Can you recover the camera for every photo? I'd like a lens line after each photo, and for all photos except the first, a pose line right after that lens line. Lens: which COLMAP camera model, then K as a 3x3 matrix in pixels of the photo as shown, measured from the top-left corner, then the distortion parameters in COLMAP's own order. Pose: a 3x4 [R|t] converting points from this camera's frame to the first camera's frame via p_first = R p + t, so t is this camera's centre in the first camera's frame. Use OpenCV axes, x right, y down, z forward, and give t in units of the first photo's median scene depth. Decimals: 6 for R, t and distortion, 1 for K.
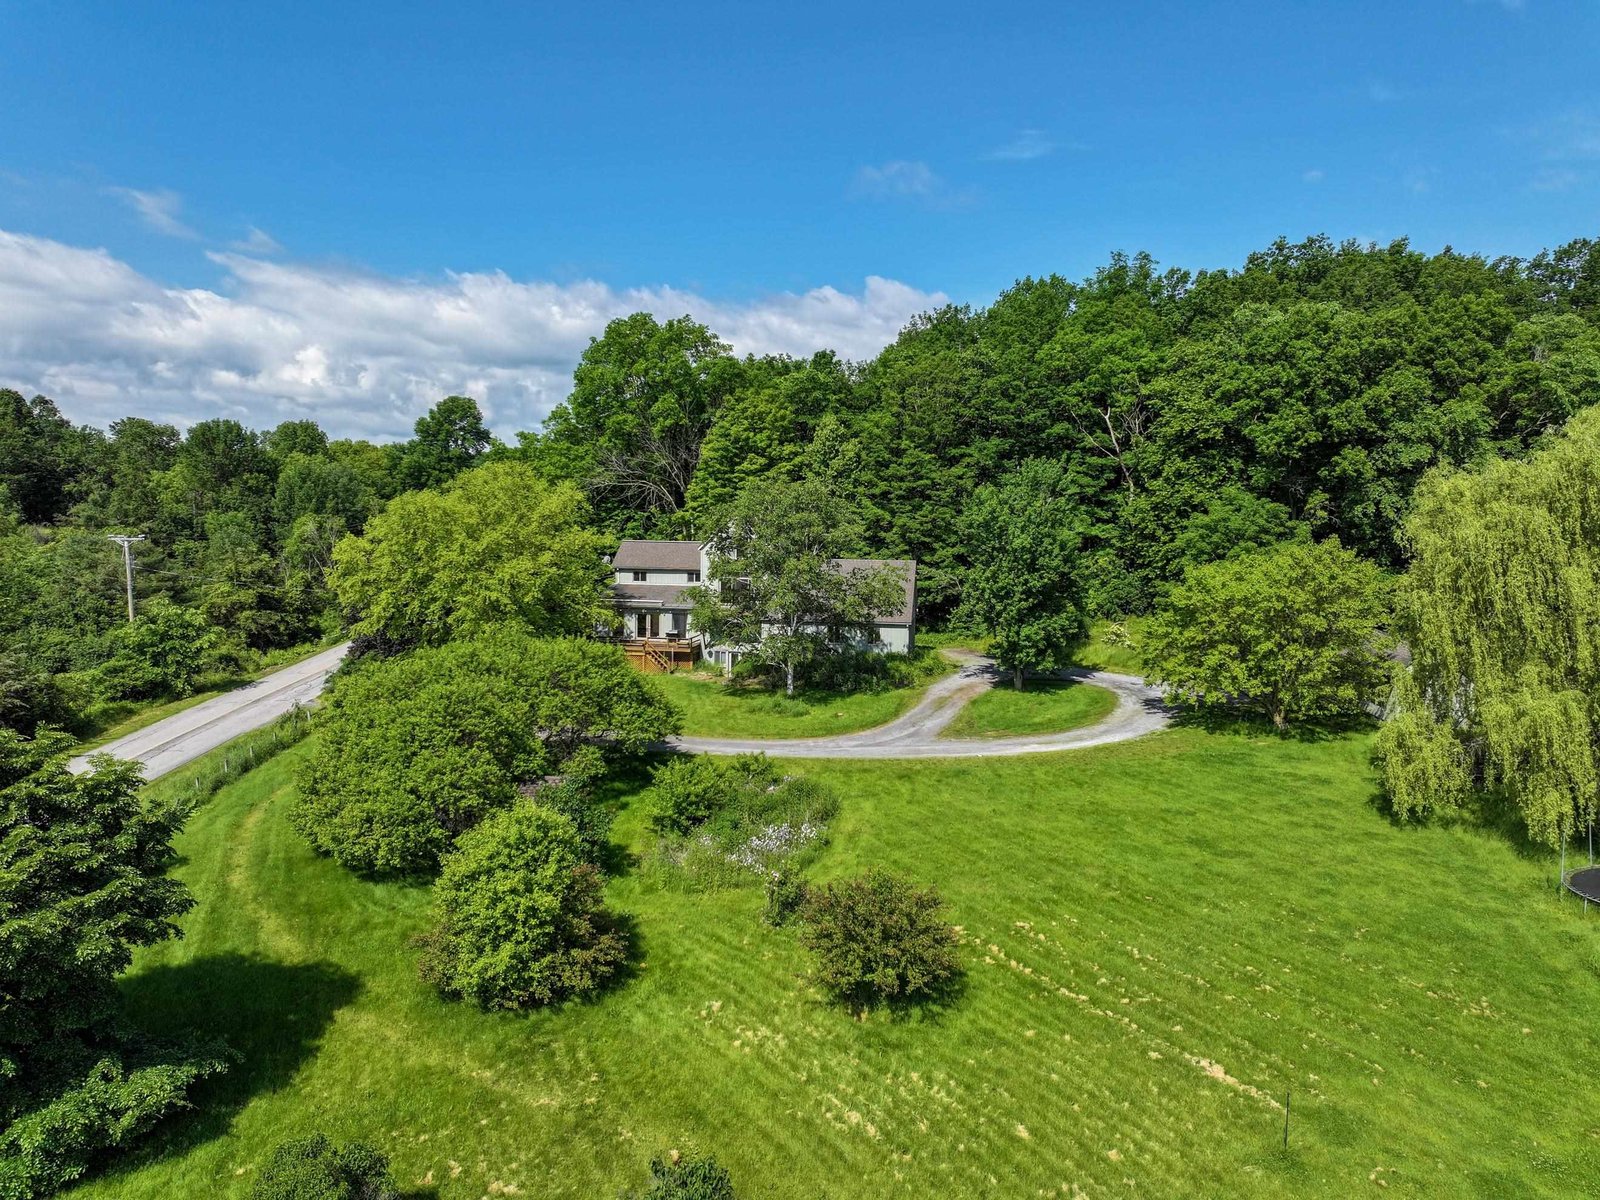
lens RADIAL K [[1126.9, 0, 797.0], [0, 1126.9, 602.6], [0, 0, 1]] dist [-0.004009, 0.021489]
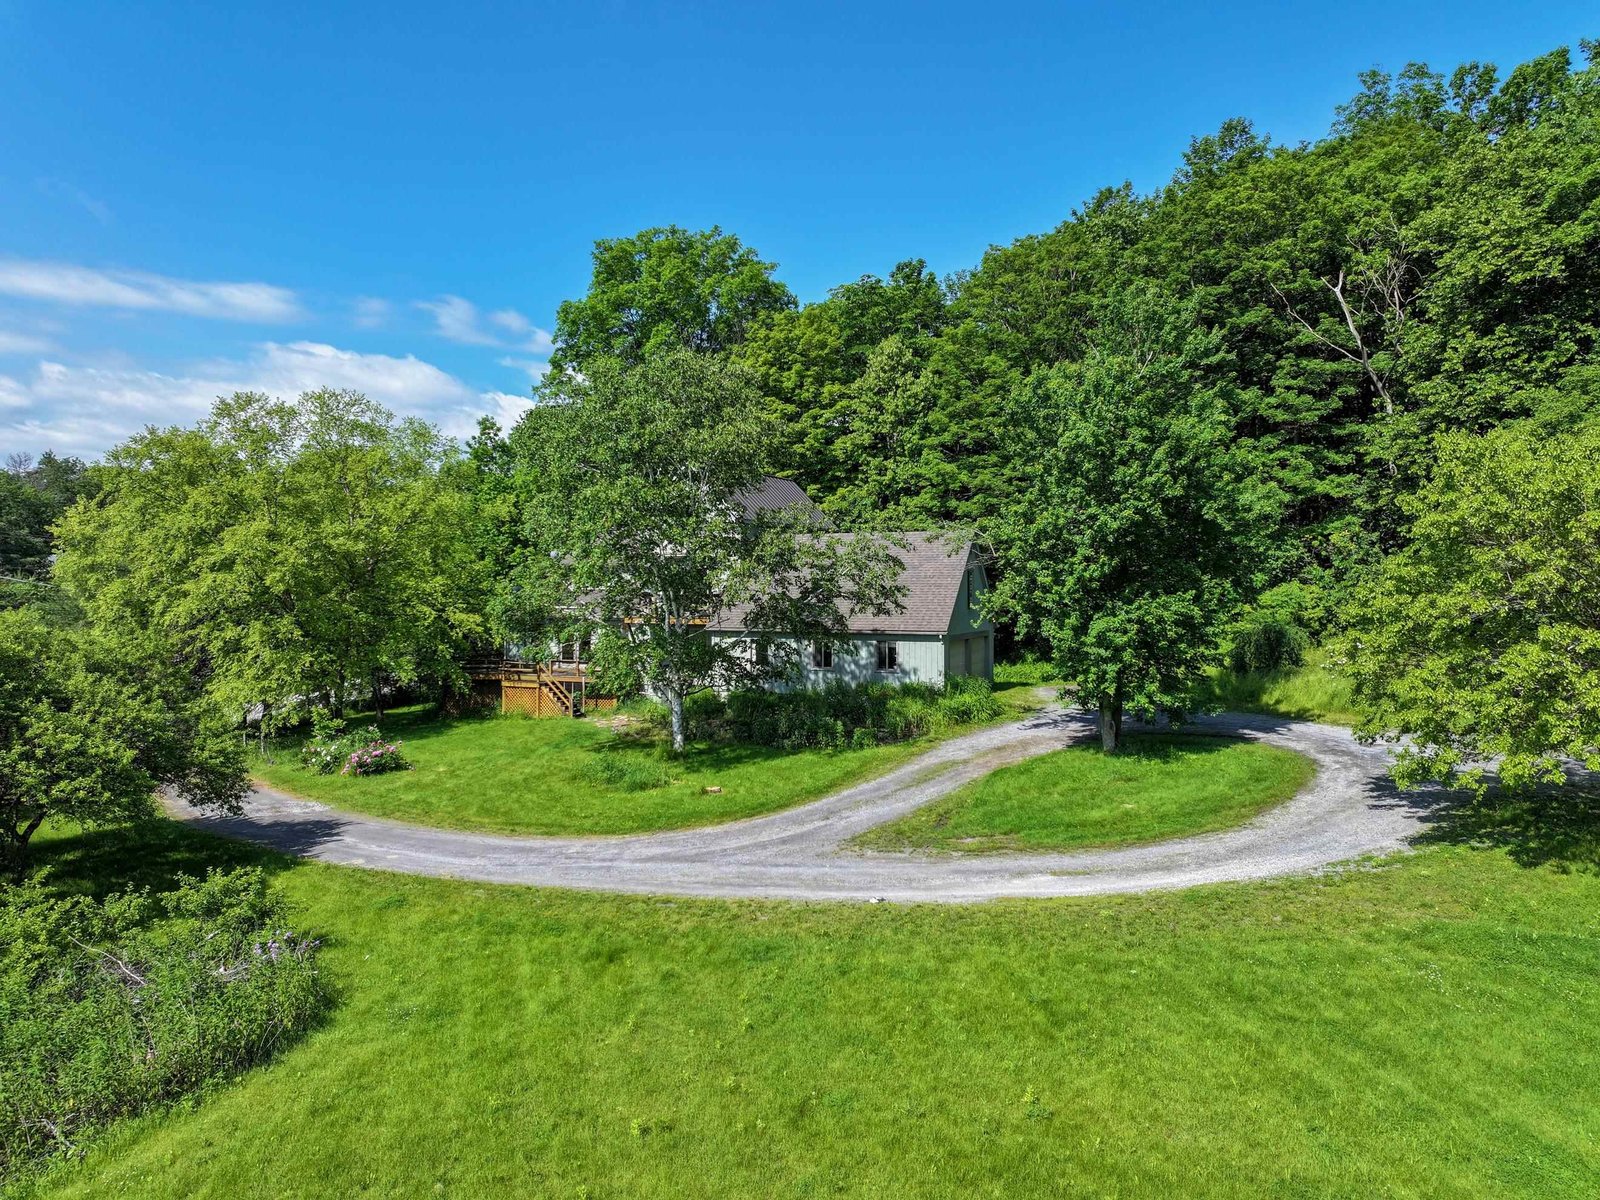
lens RADIAL K [[1126.9, 0, 803.7], [0, 1126.9, 594.1], [0, 0, 1]] dist [-0.004009, 0.021489]
pose [[0.967478, -0.014598, -0.252535, 0.164442], [-0.004135, 0.997287, -0.073491, 0.038636], [0.252923, 0.072145, 0.964793, 0.408144]]
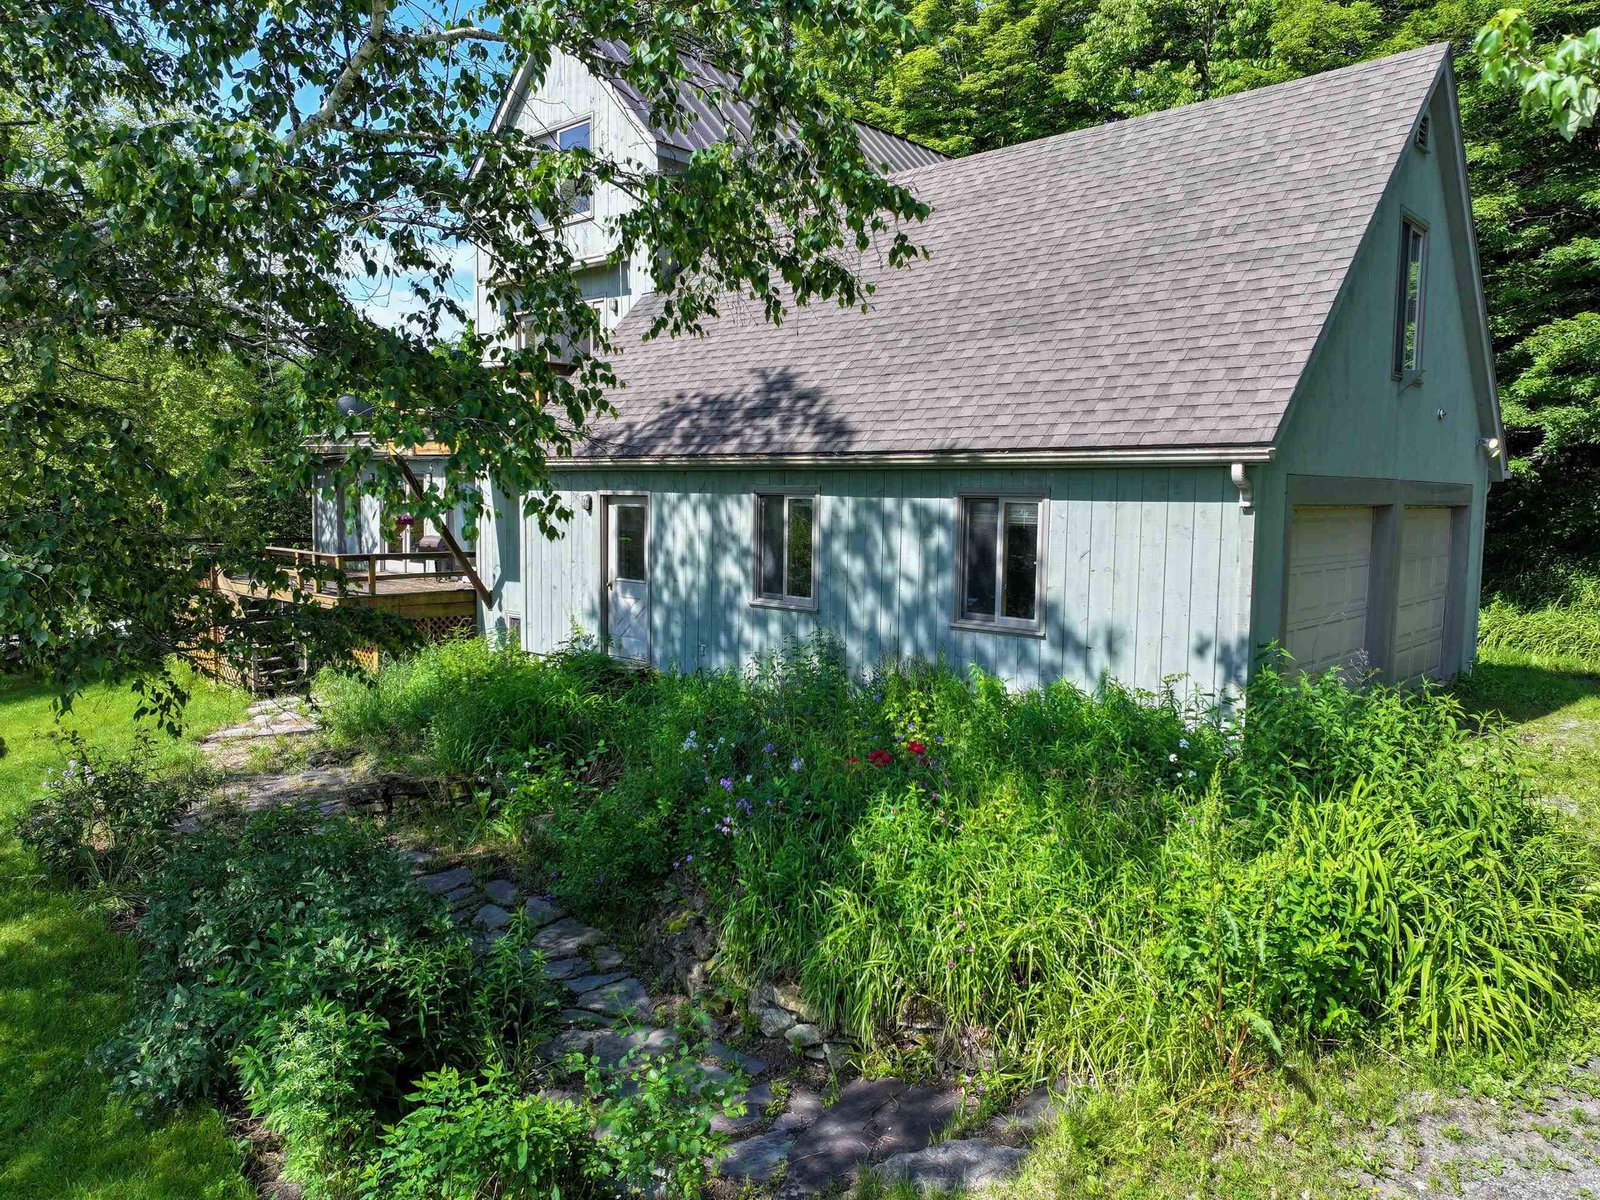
lens RADIAL K [[1126.9, 0, 803.9], [0, 1126.9, 607.7], [0, 0, 1]] dist [-0.004009, 0.021489]
pose [[0.835333, 0.044232, -0.547962, 0.117131], [-0.038536, 0.999017, 0.021896, 0.031228], [0.548392, 0.002826, 0.836217, 0.827646]]
